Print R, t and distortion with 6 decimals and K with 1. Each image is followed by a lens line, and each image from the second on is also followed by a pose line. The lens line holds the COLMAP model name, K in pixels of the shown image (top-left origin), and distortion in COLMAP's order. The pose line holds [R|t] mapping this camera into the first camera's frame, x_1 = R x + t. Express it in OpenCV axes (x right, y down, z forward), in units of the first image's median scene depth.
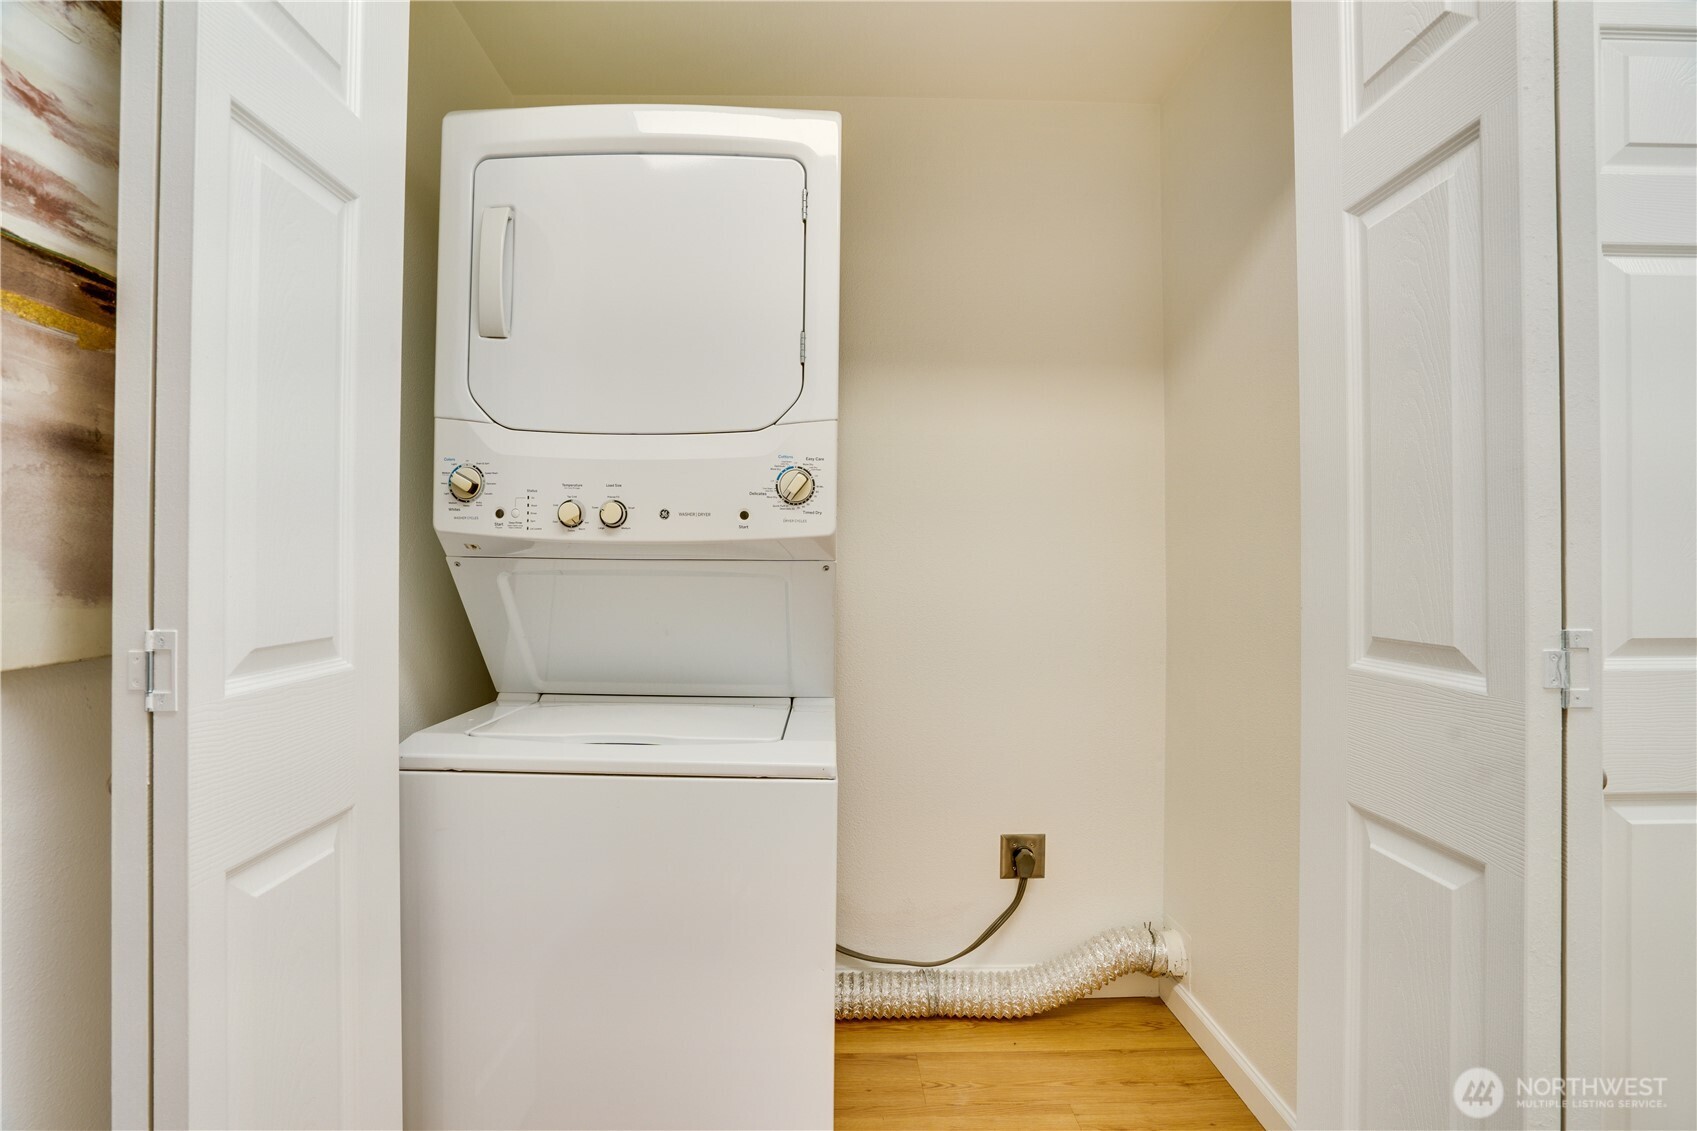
lens RADIAL K [[792.7, 0, 844.6], [0, 792.7, 567.3], [0, 0, 1]] dist [-0.052105, 0.018536]
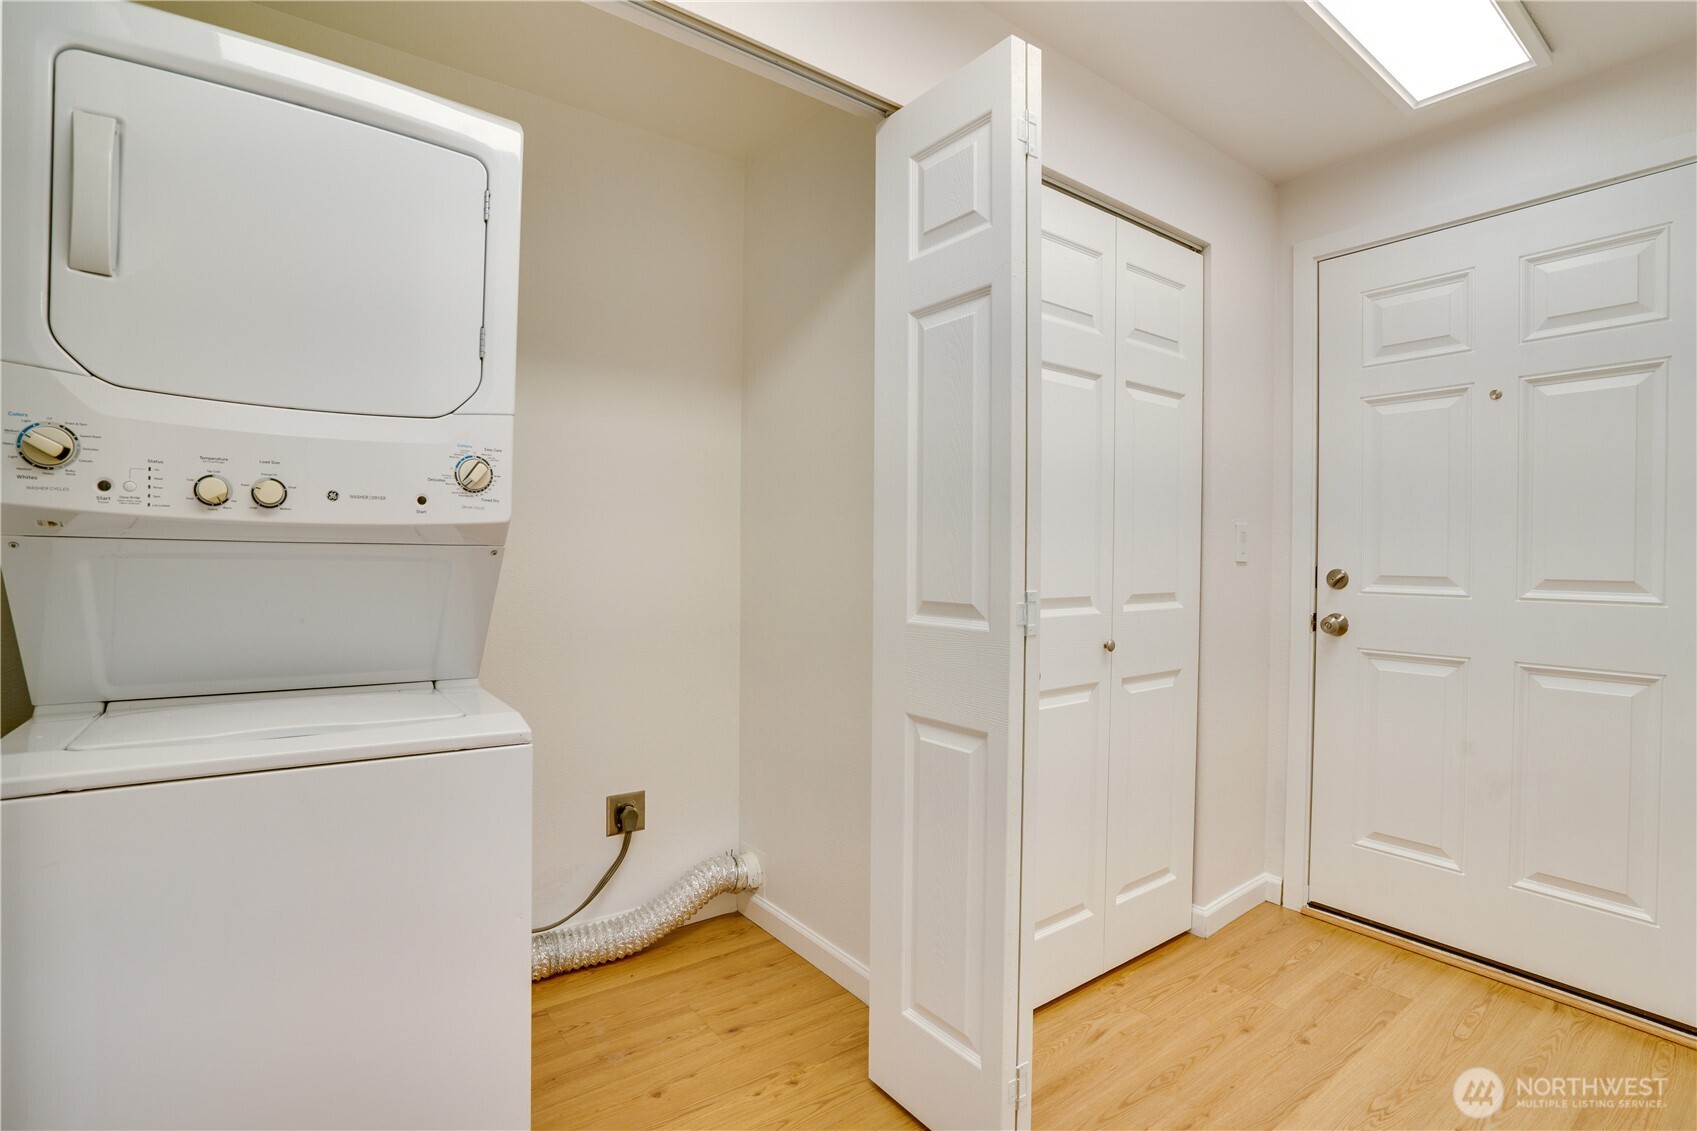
lens RADIAL K [[792.7, 0, 864.6], [0, 792.7, 574.7], [0, 0, 1]] dist [-0.052105, 0.018536]
pose [[0.806721, -0.008682, 0.590869, -0.258448], [-0.007844, 0.999647, 0.025397, -0.000019], [-0.590881, -0.025123, 0.806368, -0.144506]]
